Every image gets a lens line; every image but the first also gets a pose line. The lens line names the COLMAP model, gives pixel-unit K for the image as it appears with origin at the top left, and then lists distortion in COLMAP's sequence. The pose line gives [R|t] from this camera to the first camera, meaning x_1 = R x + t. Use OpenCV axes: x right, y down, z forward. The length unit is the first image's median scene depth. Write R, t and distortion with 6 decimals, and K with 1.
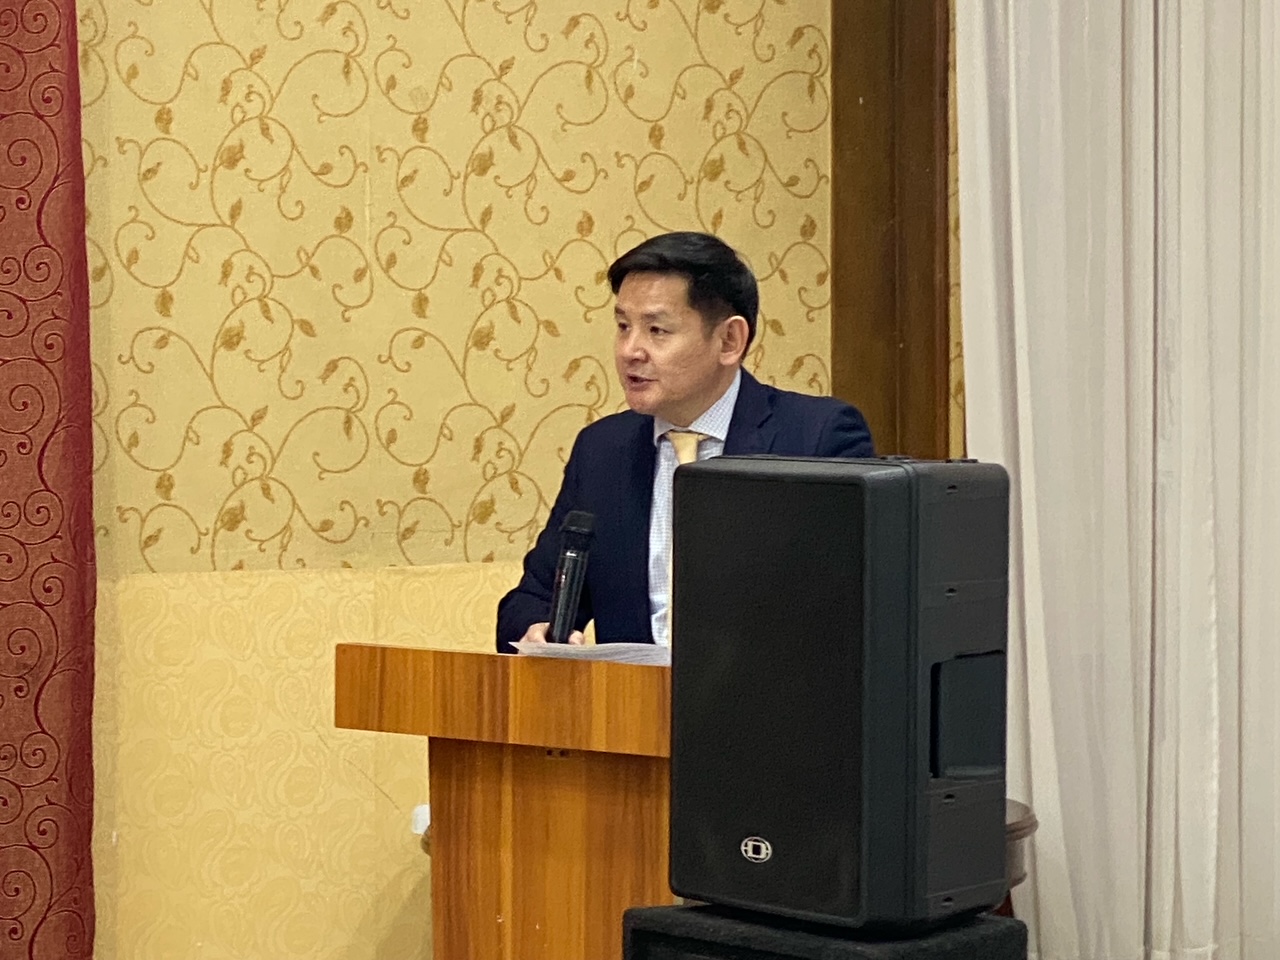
lens RADIAL K [[4221.4, 0, 575.7], [0, 4221.4, 442.0], [0, 0, 1]] dist [0.011492, 0.000000]
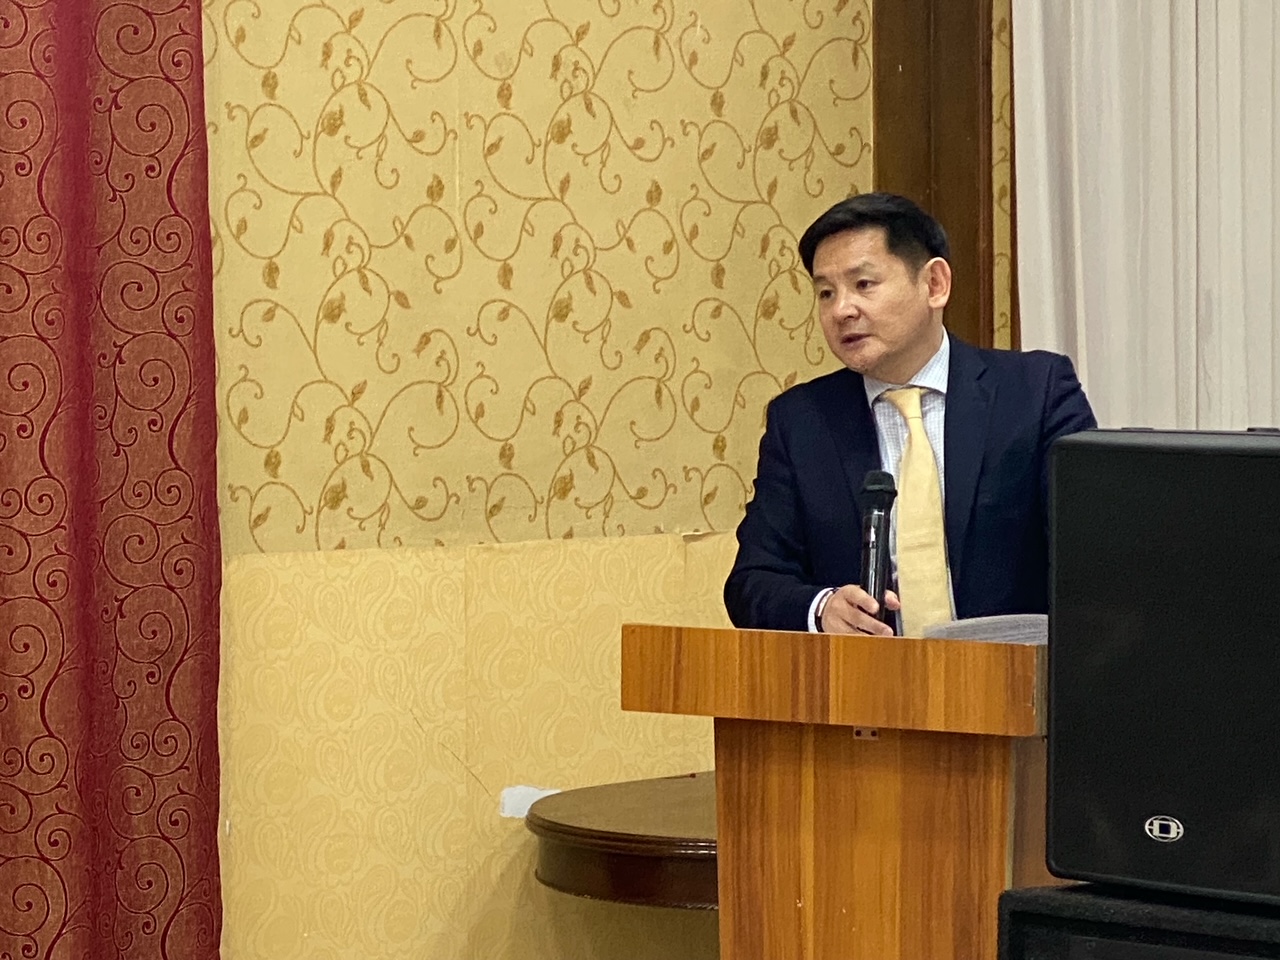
lens RADIAL K [[4221.4, 0, 627.7], [0, 4221.4, 484.6], [0, 0, 1]] dist [0.011492, 0.000000]
pose [[0.991906, -0.008540, 0.126683, -0.134856], [0.006423, 0.999833, 0.017108, -0.000727], [-0.126808, -0.016156, 0.991796, 0.027812]]
